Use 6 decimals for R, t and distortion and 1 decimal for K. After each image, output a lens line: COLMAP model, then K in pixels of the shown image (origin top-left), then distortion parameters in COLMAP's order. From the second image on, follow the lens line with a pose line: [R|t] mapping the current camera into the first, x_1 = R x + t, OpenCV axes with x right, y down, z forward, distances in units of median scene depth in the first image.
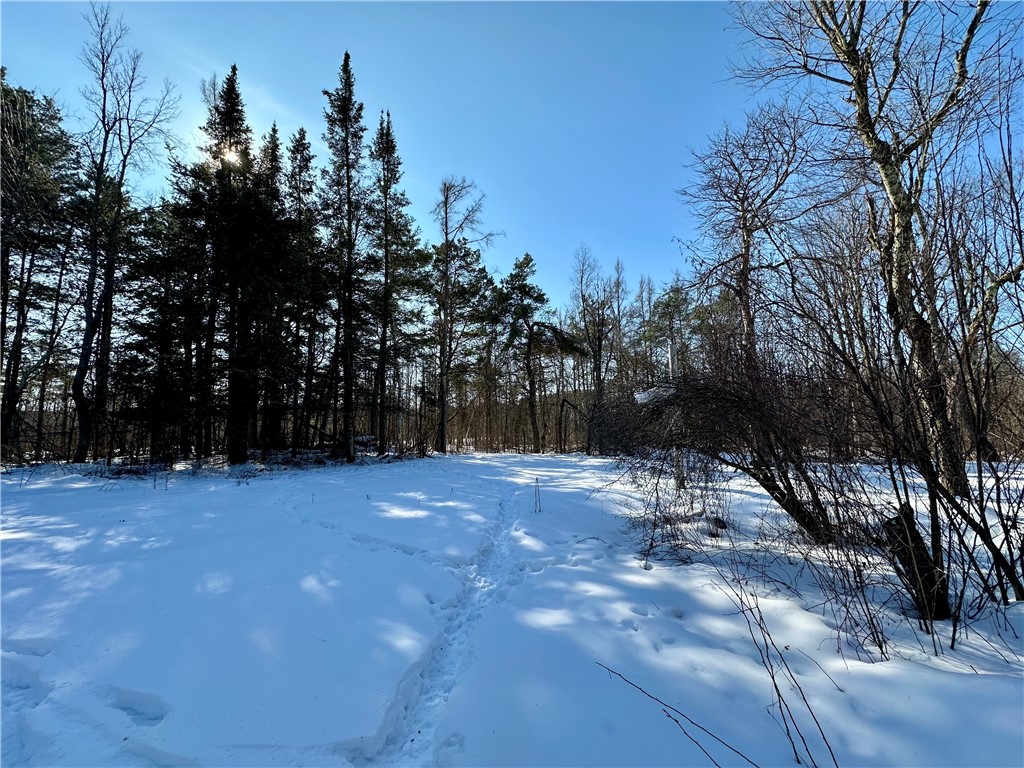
lens RADIAL K [[408.0, 0, 512.5], [0, 408.0, 384.2], [0, 0, 1]] dist [-0.003543, 0.000631]
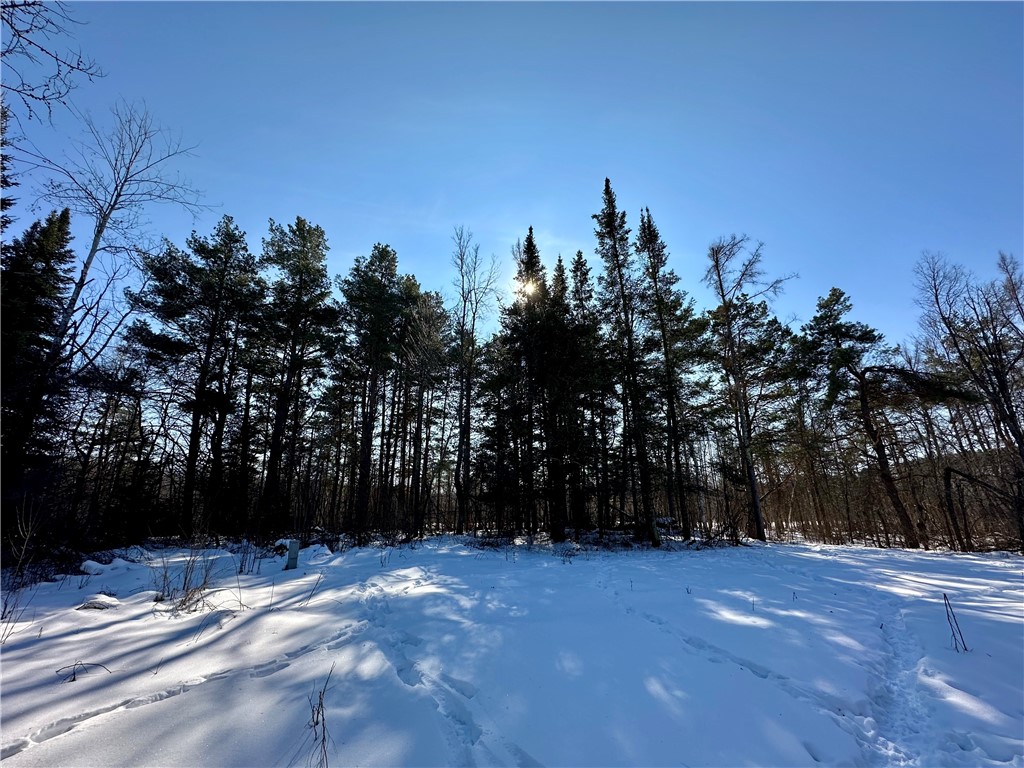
lens RADIAL K [[408.0, 0, 512.2], [0, 408.0, 384.3], [0, 0, 1]] dist [-0.003543, 0.000631]
pose [[0.778738, -0.173799, -0.602795, -0.010466], [0.059305, 0.976951, -0.205062, -0.005808], [0.624540, 0.123940, 0.771096, -0.007047]]
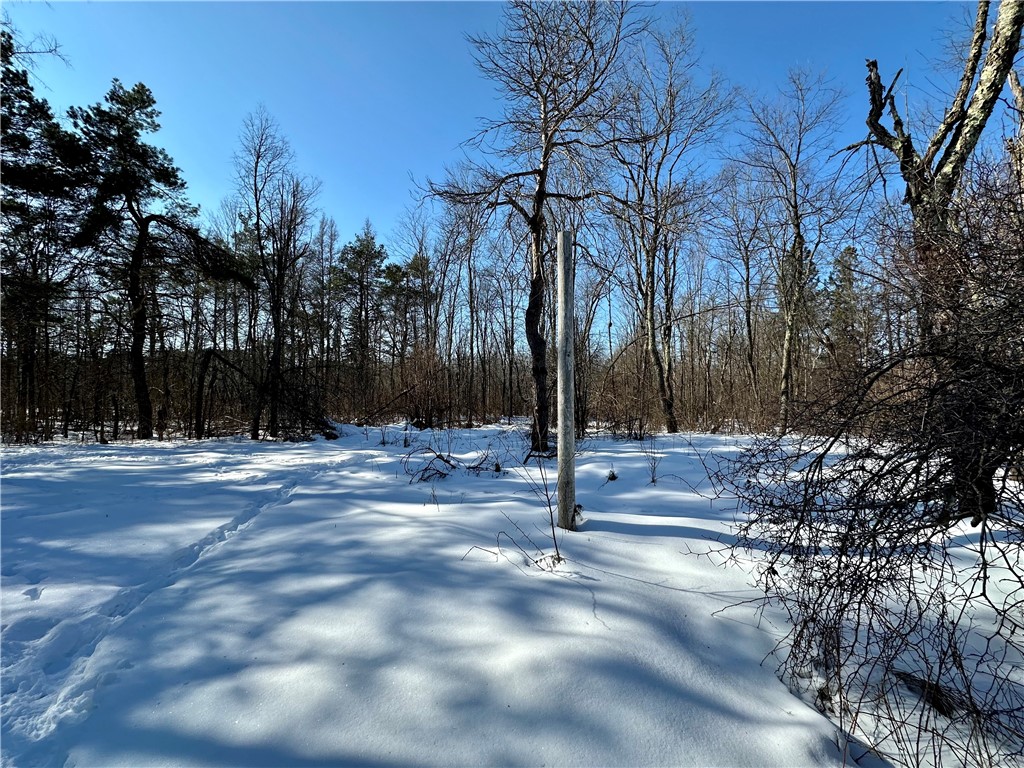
lens RADIAL K [[408.0, 0, 513.4], [0, 408.0, 384.4], [0, 0, 1]] dist [-0.003543, 0.000631]
pose [[0.693492, 0.035228, 0.719603, 0.004061], [-0.089033, 0.995338, 0.037075, 0.031544], [-0.714942, -0.089780, 0.693395, 0.311654]]
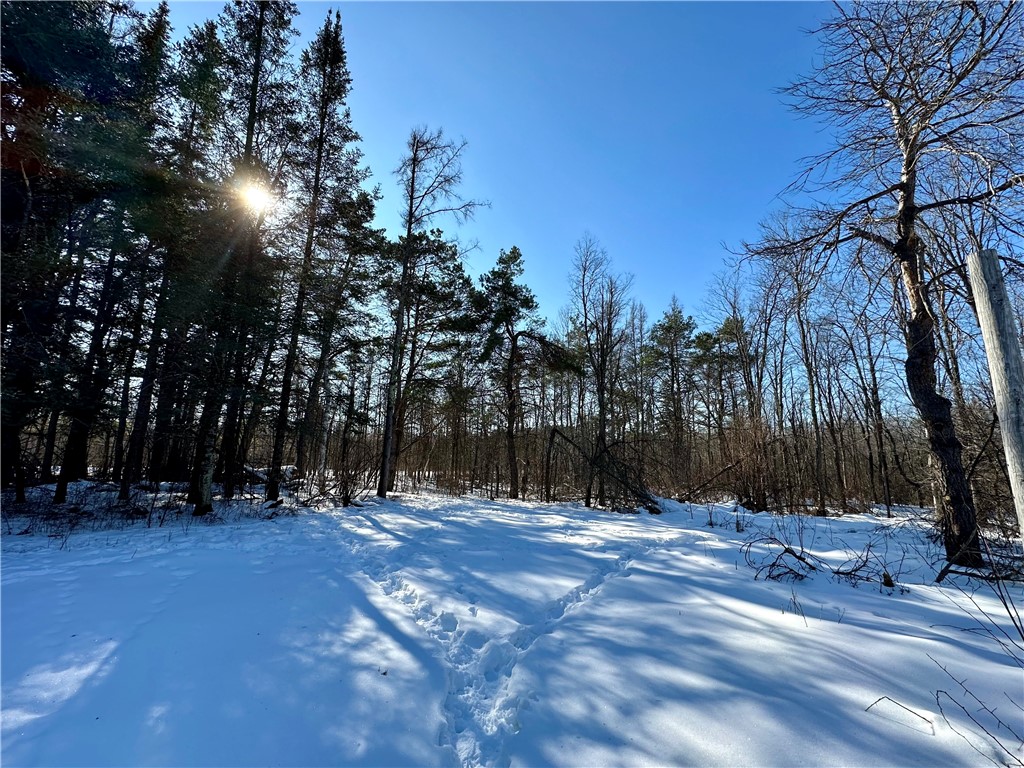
lens RADIAL K [[408.0, 0, 512.2], [0, 408.0, 384.6], [0, 0, 1]] dist [-0.003543, 0.000631]
pose [[0.996304, 0.056648, 0.064565, -0.008388], [-0.051220, 0.995247, -0.082830, 0.028347], [-0.068950, 0.079217, 0.994470, 0.312793]]
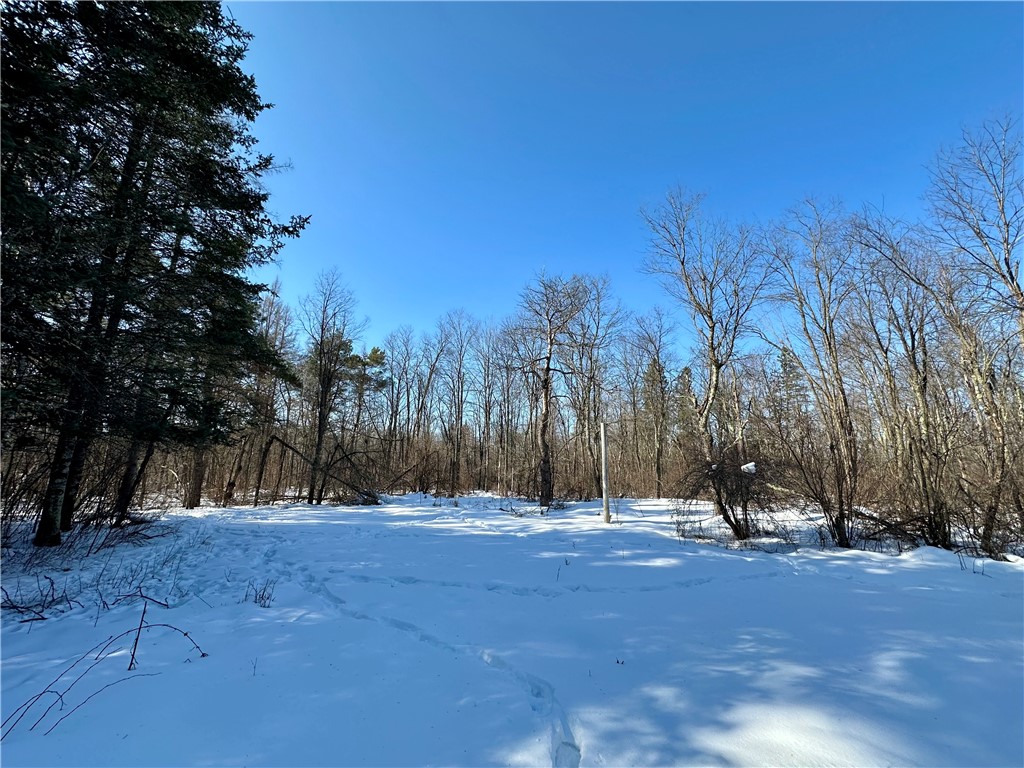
lens RADIAL K [[408.0, 0, 507.9], [0, 408.0, 382.8], [0, 0, 1]] dist [-0.003543, 0.000631]
pose [[0.478470, 0.198765, 0.855312, -0.488450], [-0.110675, 0.979927, -0.165811, 0.020017], [-0.871101, -0.015326, 0.490865, 0.260152]]
